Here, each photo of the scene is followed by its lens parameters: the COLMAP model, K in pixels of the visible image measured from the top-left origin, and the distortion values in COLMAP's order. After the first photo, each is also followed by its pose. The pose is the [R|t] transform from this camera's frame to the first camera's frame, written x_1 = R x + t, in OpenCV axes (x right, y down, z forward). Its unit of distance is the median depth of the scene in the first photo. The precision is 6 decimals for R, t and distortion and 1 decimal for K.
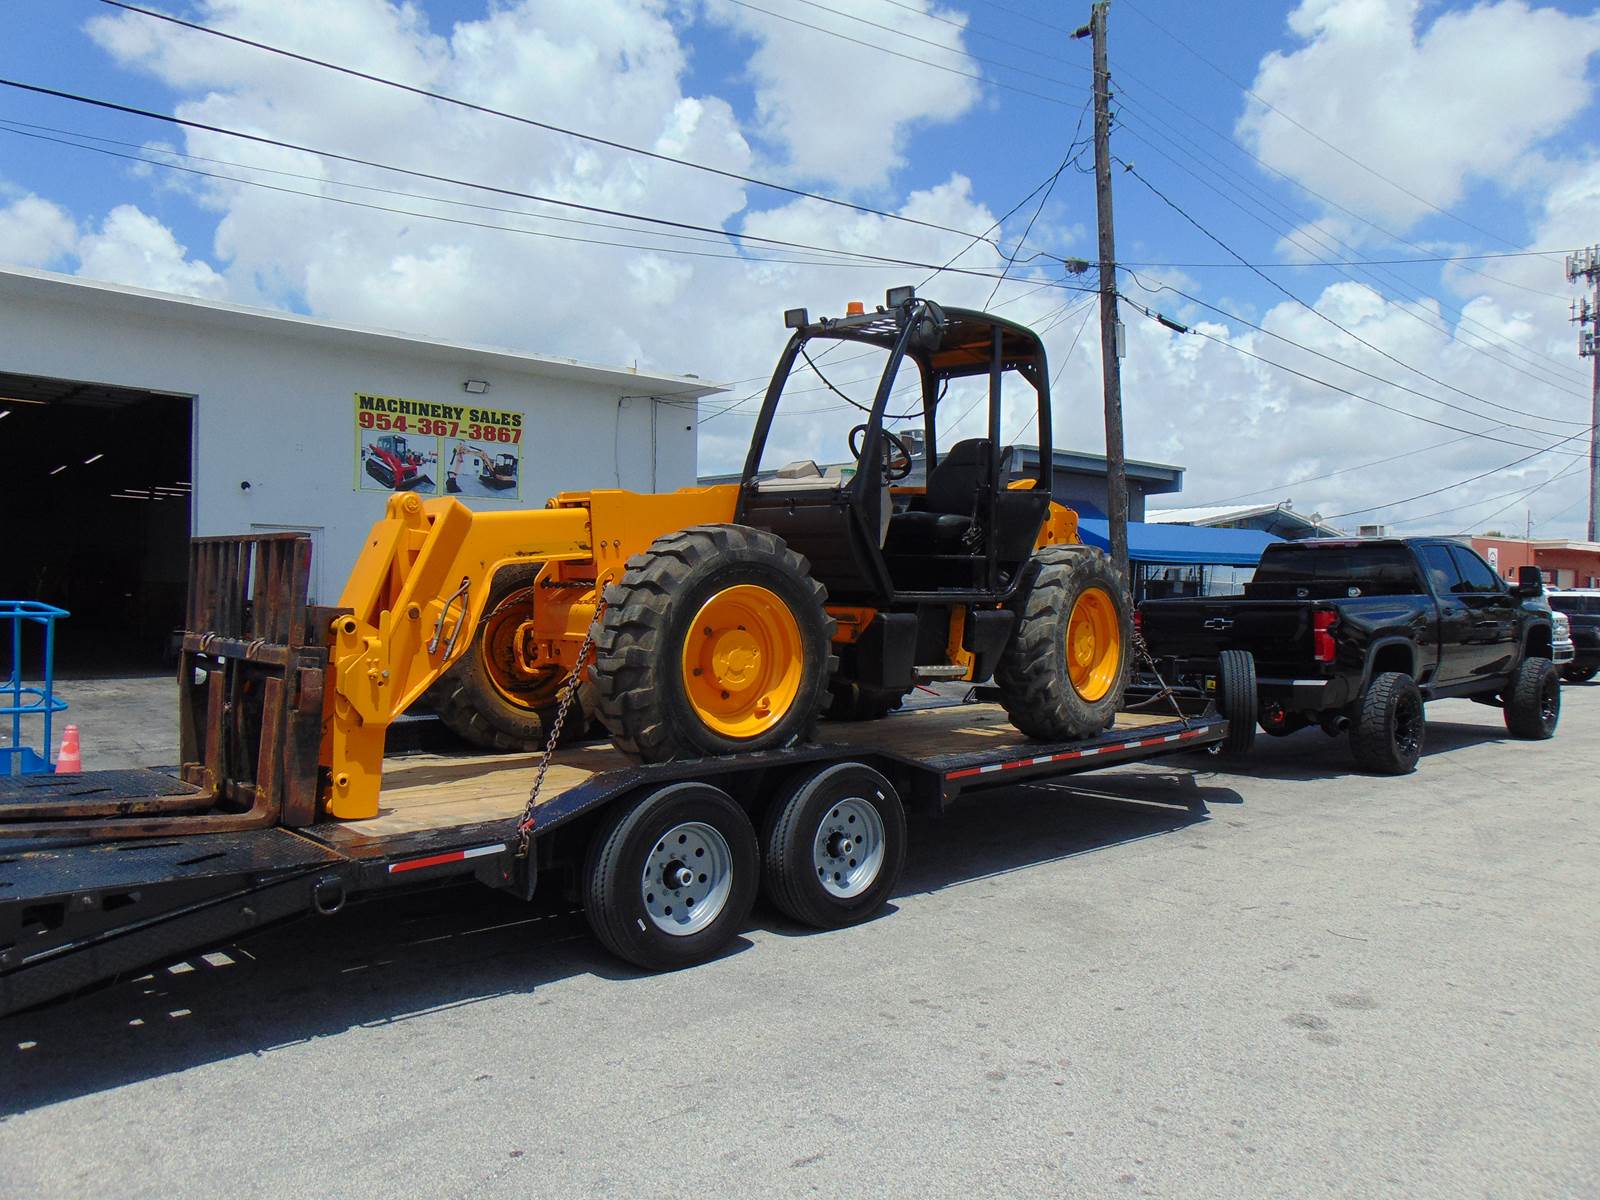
lens RADIAL K [[1186.4, 0, 802.2], [0, 1186.4, 600.4], [0, 0, 1]] dist [-0.003099, 0.039866]
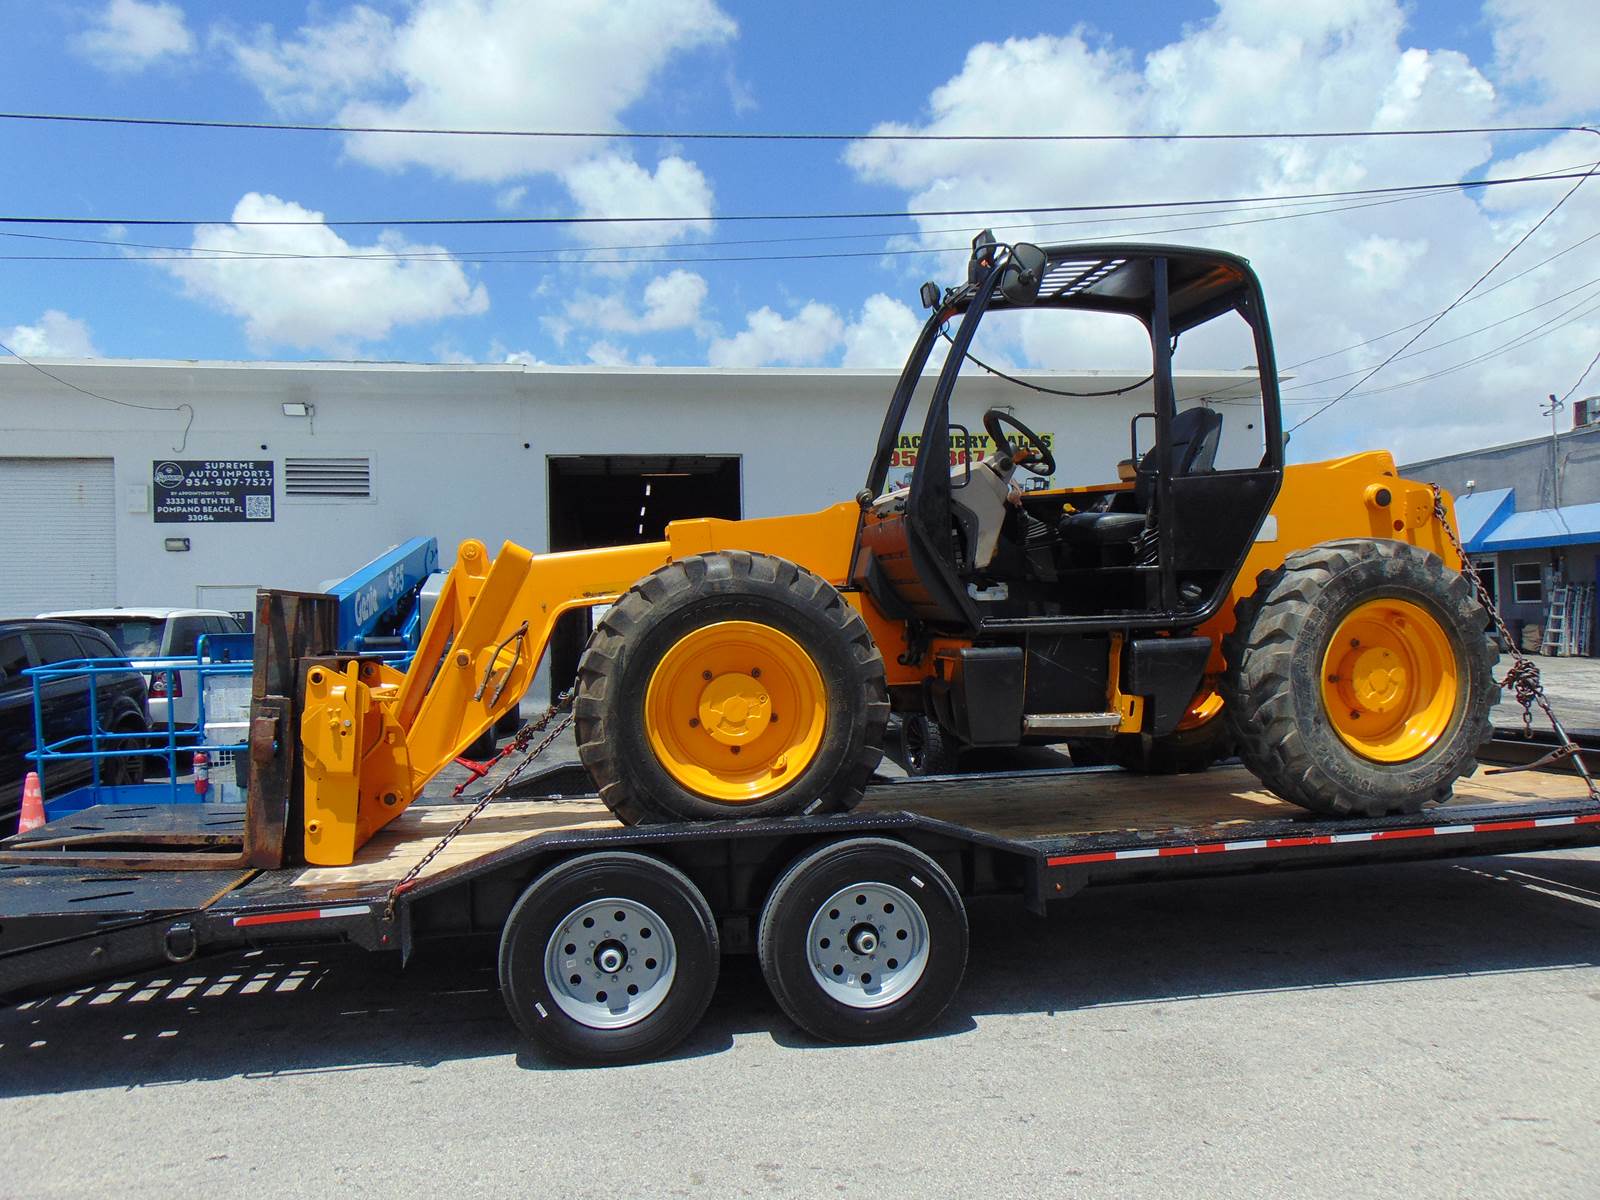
lens RADIAL K [[1186.4, 0, 796.9], [0, 1186.4, 601.6], [0, 0, 1]] dist [-0.003099, 0.039866]
pose [[0.836797, -0.042626, -0.545851, 0.445321], [0.032720, 0.999076, -0.027859, -0.001538], [0.546535, 0.005452, 0.837419, 0.302606]]
